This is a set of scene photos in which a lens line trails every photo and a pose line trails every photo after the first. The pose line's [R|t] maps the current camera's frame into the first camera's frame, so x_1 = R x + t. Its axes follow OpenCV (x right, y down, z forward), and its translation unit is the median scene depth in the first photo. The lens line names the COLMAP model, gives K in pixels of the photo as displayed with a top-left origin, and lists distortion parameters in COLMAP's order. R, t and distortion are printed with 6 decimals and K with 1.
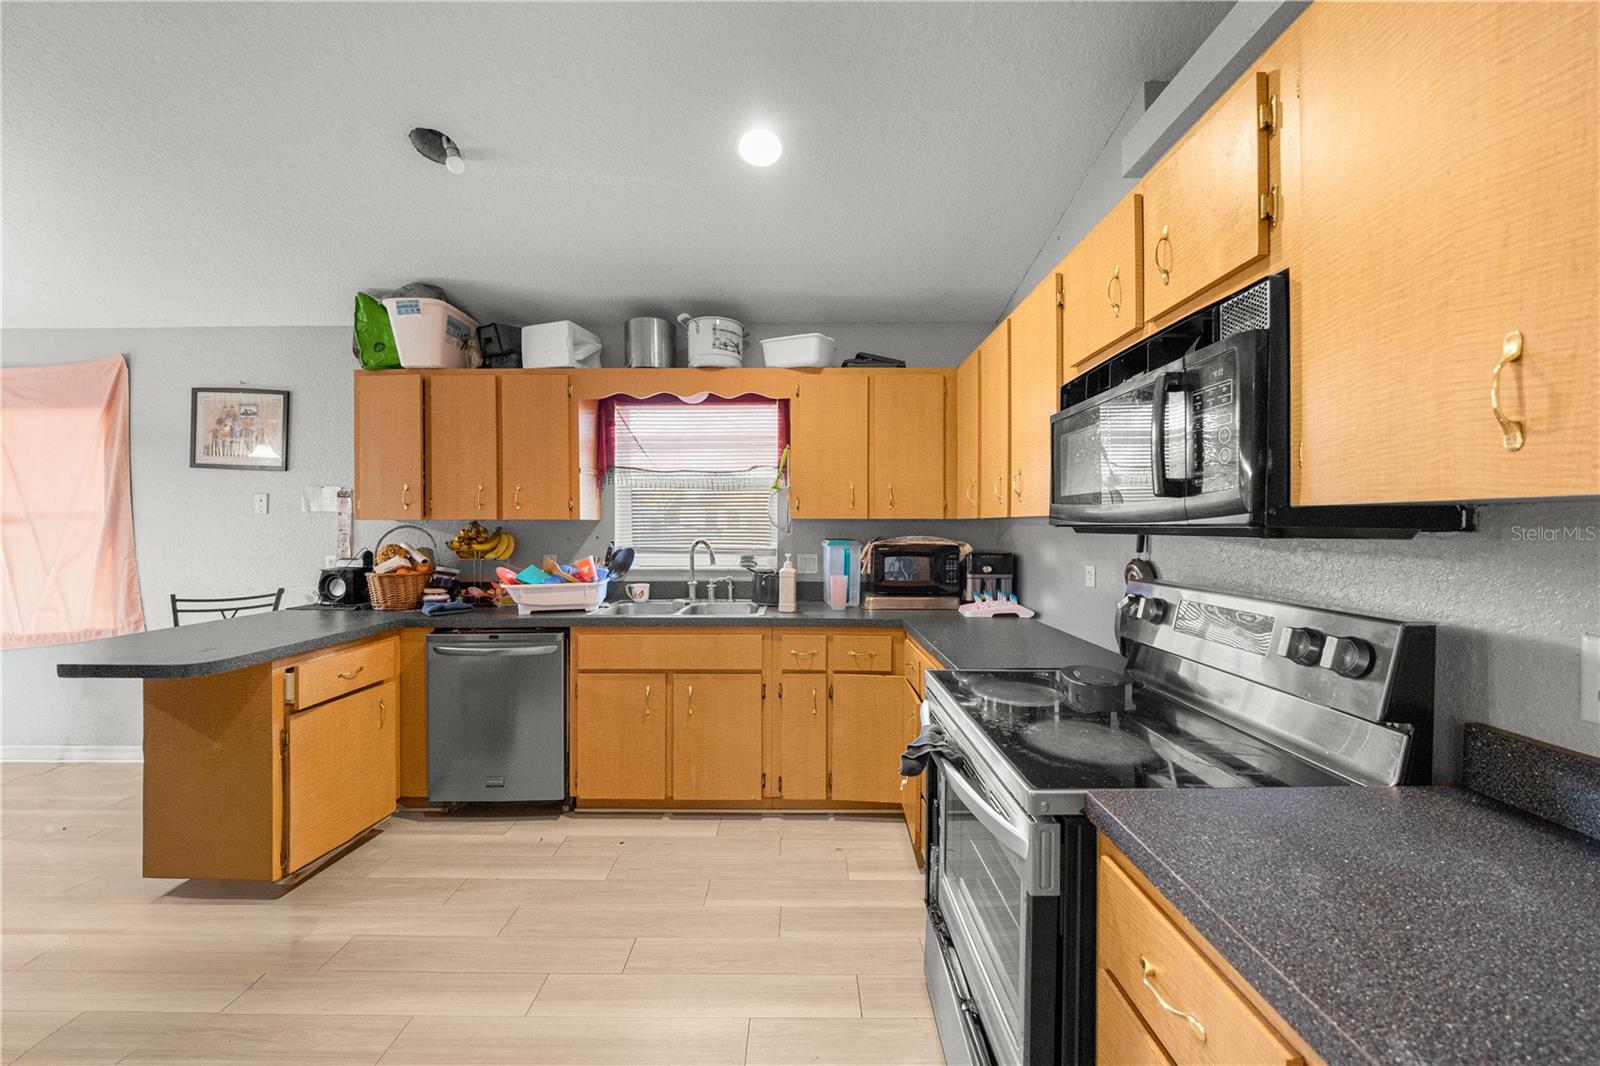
lens RADIAL K [[577.2, 0, 800.0], [0, 577.2, 533.0], [0, 0, 1]] dist [0.000587, -0.000007]
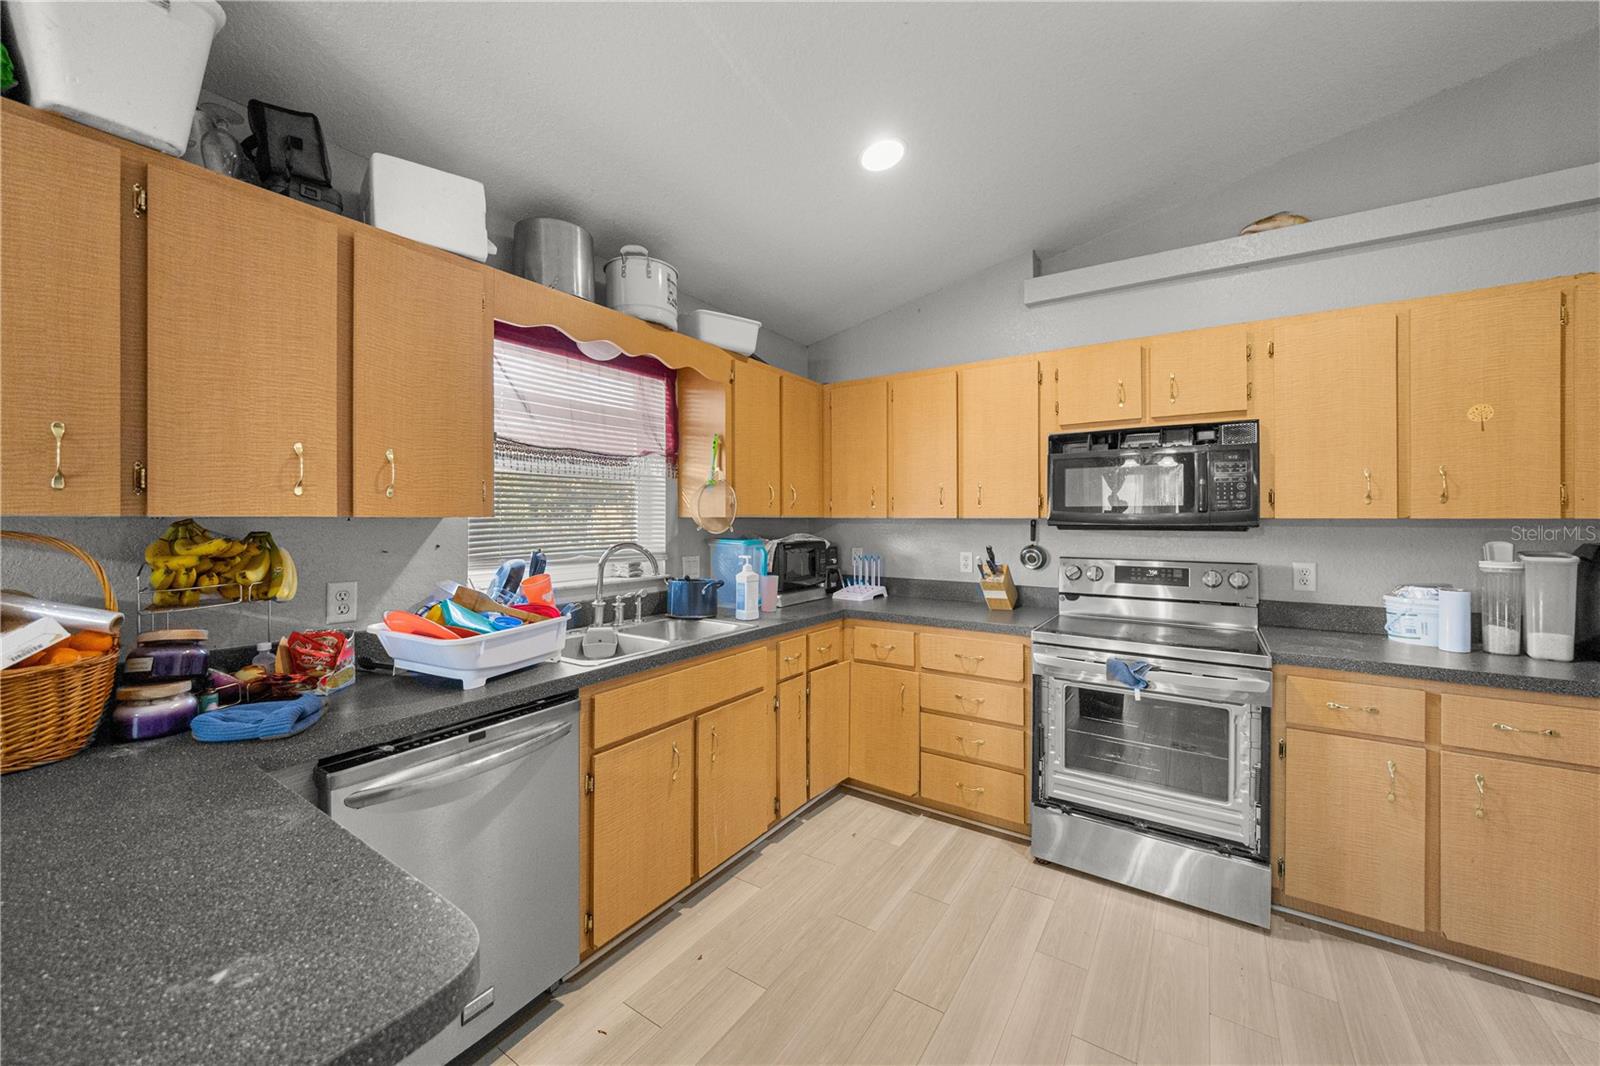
lens RADIAL K [[607.2, 0, 805.7], [0, 607.2, 520.2], [0, 0, 1]] dist [-0.001295, -0.000151]
pose [[0.554251, -0.000634, 0.832349, -0.736808], [0.009923, 0.999934, -0.005847, -0.012906], [-0.832291, 0.011500, 0.554220, 0.378207]]
